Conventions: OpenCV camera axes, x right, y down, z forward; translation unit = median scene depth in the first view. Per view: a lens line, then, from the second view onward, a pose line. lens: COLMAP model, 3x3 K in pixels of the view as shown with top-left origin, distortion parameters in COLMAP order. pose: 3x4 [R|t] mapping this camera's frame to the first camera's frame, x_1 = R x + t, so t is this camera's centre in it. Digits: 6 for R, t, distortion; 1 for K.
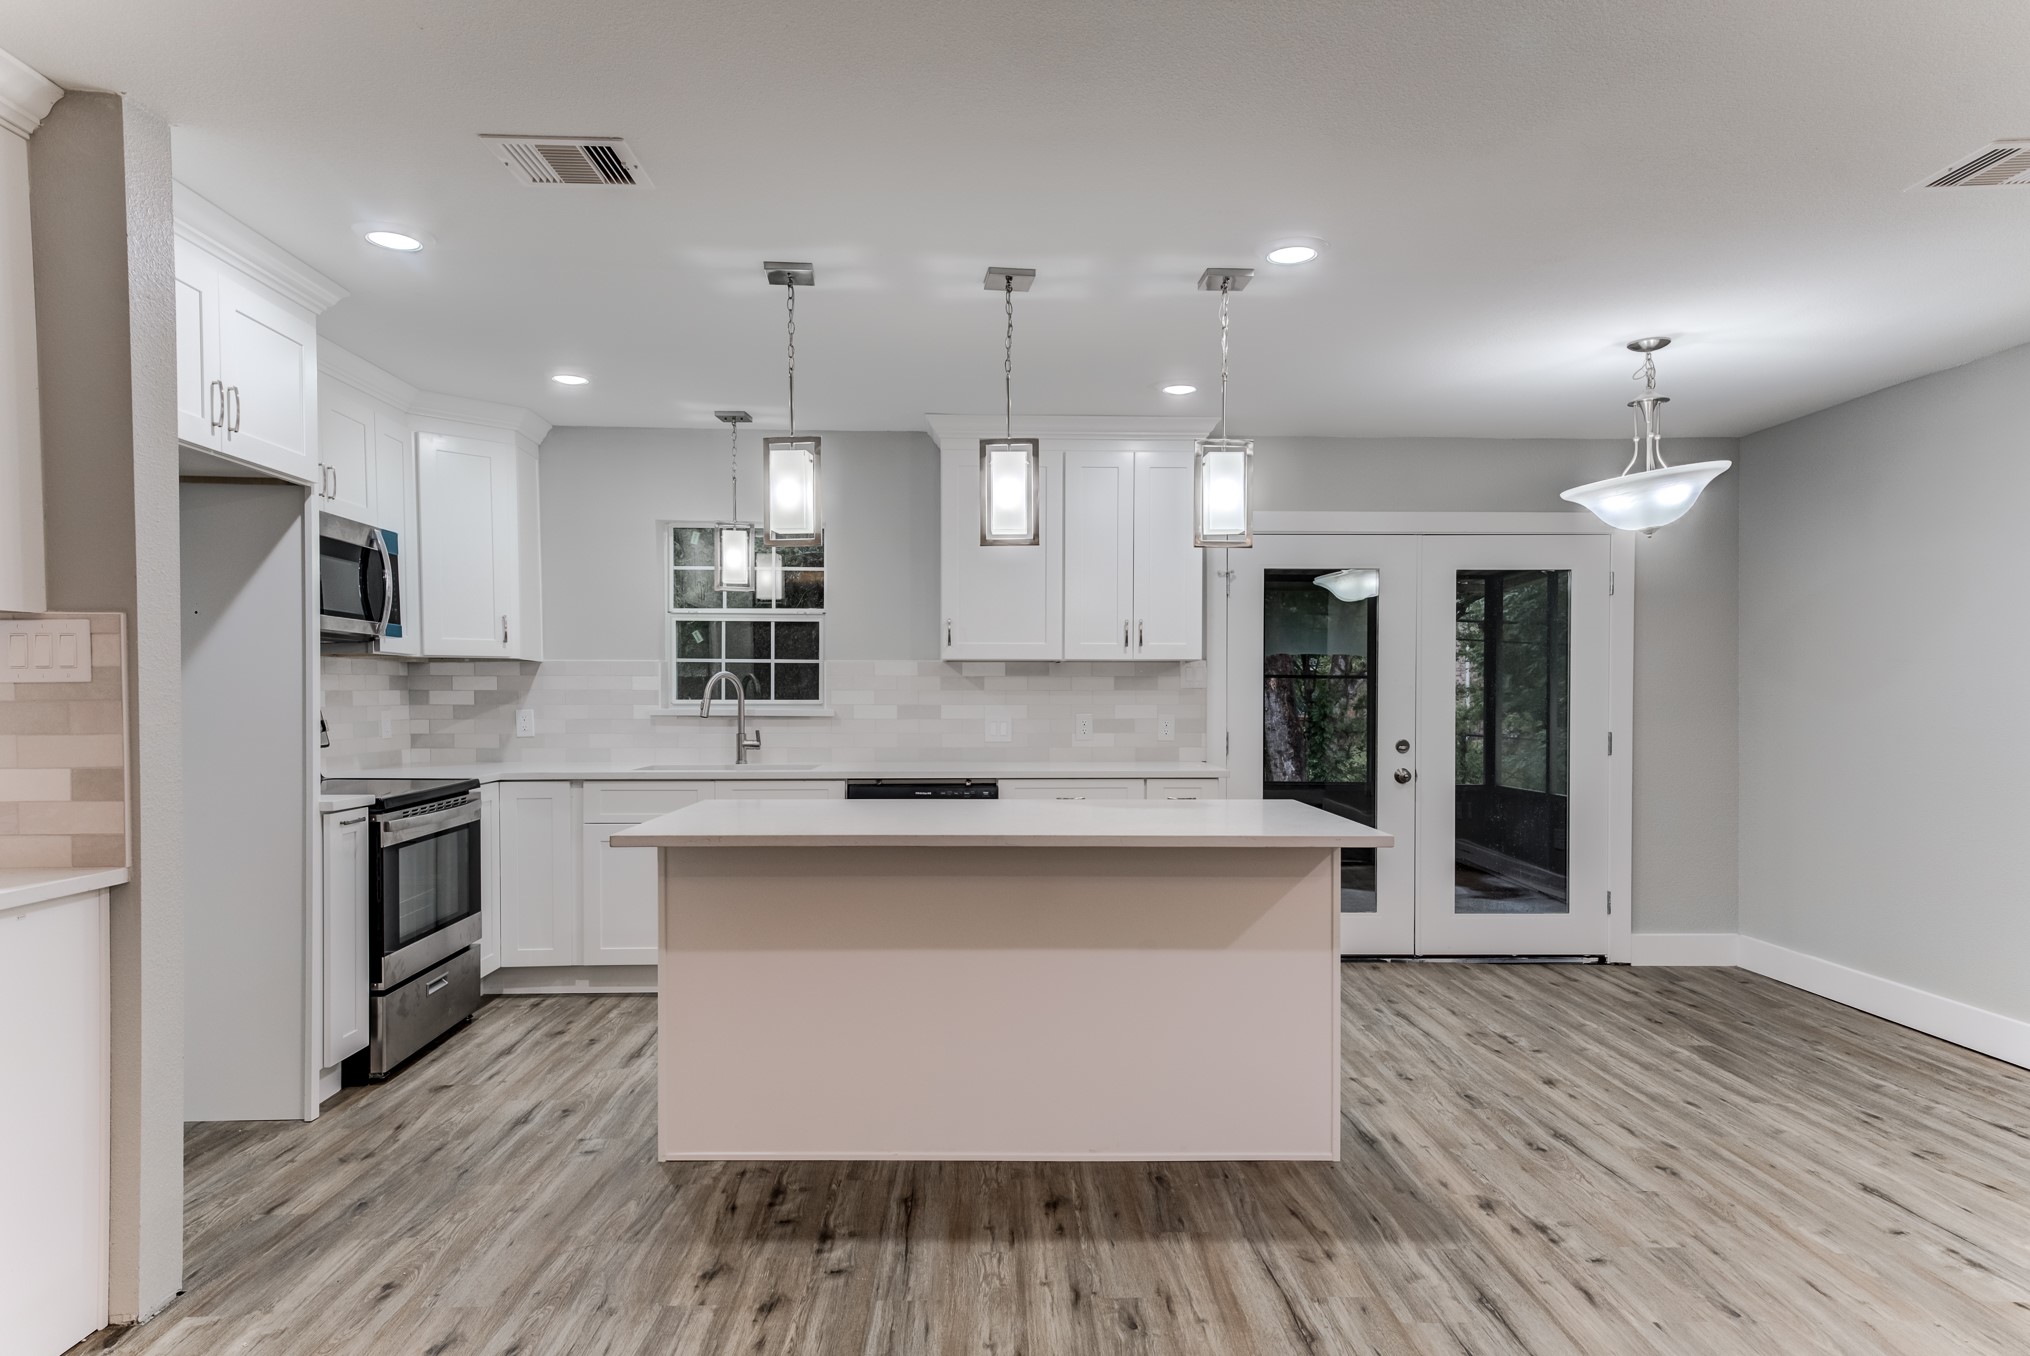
lens RADIAL K [[1187.6, 0, 1008.9], [0, 1187.6, 711.4], [0, 0, 1]] dist [0.036653, 0.000387]
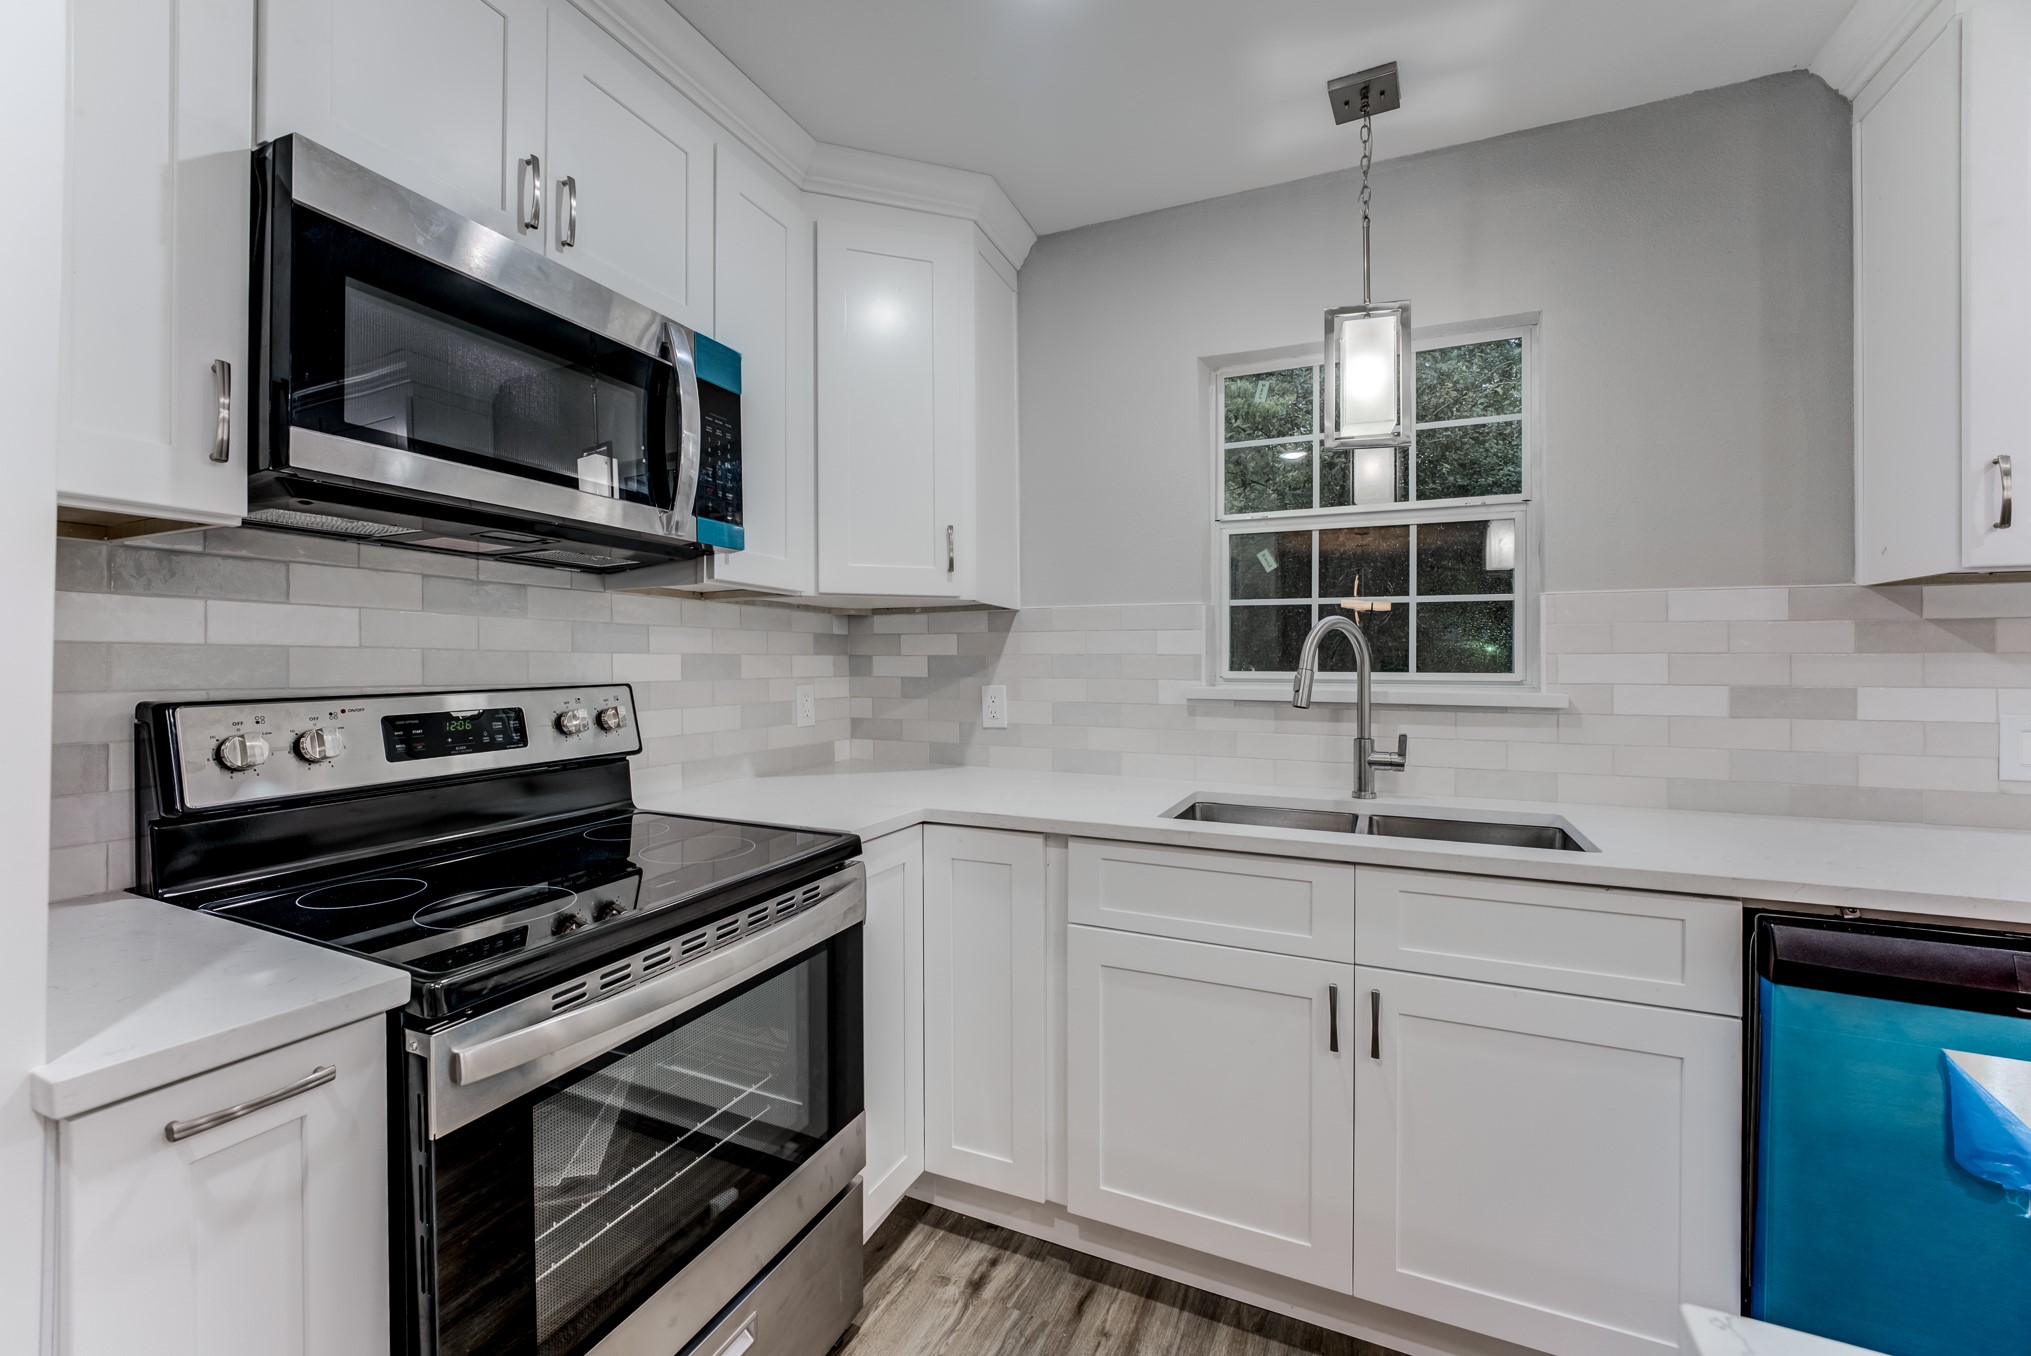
lens RADIAL K [[821.0, 0, 1006.6], [0, 821.0, 658.3], [0, 0, 1]] dist [-0.015228, 0.000301]
pose [[0.896733, -0.000885, -0.442572, -0.263957], [-0.009136, 0.999748, -0.020510, -0.009034], [0.442478, 0.022436, 0.896498, 0.784805]]
